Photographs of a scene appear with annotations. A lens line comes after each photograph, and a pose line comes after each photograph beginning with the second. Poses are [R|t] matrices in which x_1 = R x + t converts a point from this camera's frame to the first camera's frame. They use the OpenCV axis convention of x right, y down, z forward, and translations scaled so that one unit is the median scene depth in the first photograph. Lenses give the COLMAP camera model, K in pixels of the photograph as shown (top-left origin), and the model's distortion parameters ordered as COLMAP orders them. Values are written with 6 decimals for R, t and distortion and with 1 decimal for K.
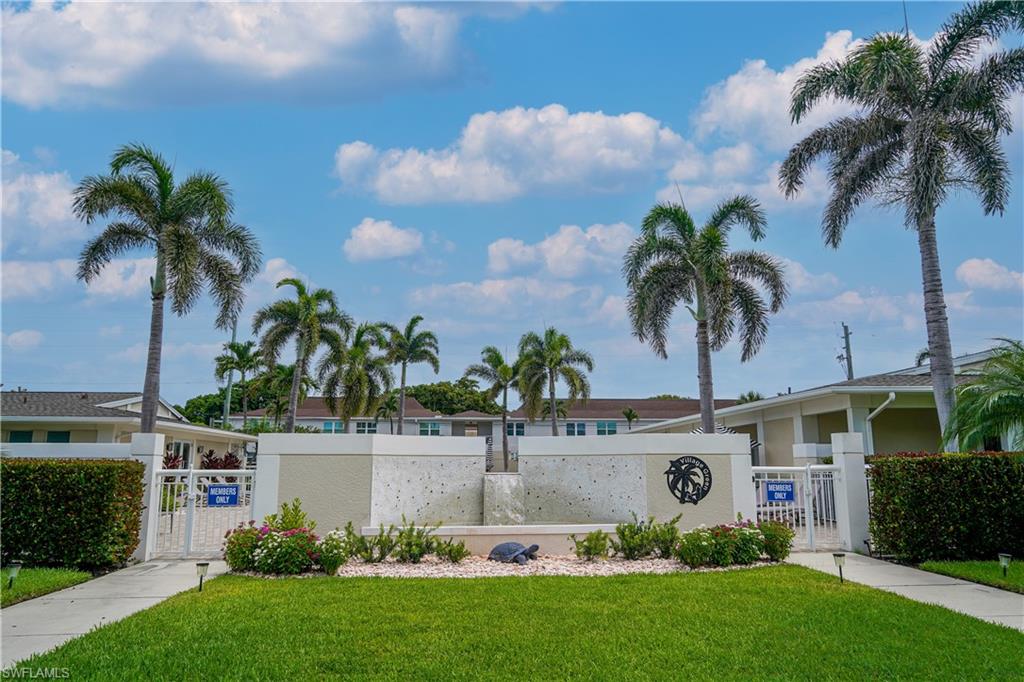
lens RADIAL K [[670.7, 0, 512.0], [0, 670.7, 341.0], [0, 0, 1]] dist [-0.004071, -0.002398]
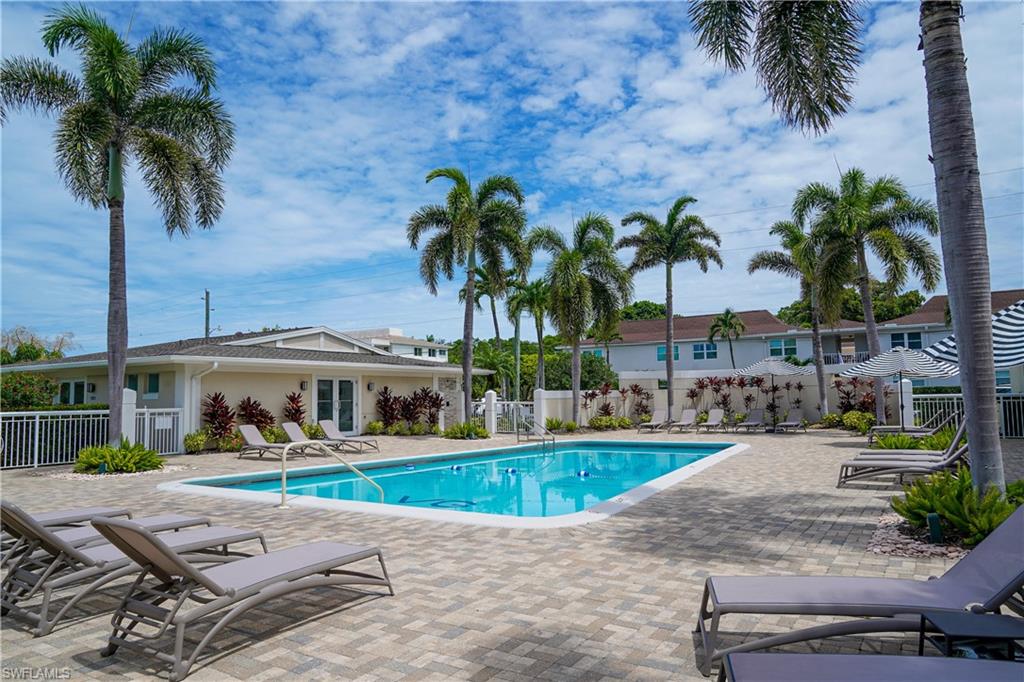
lens RADIAL K [[670.7, 0, 512.0], [0, 670.7, 341.0], [0, 0, 1]] dist [-0.004071, -0.002398]
pose [[0.801142, -0.053338, -0.596093, 0.138861], [0.120663, 0.989962, 0.073588, 0.042381], [0.586184, -0.130881, 0.799536, 0.293602]]
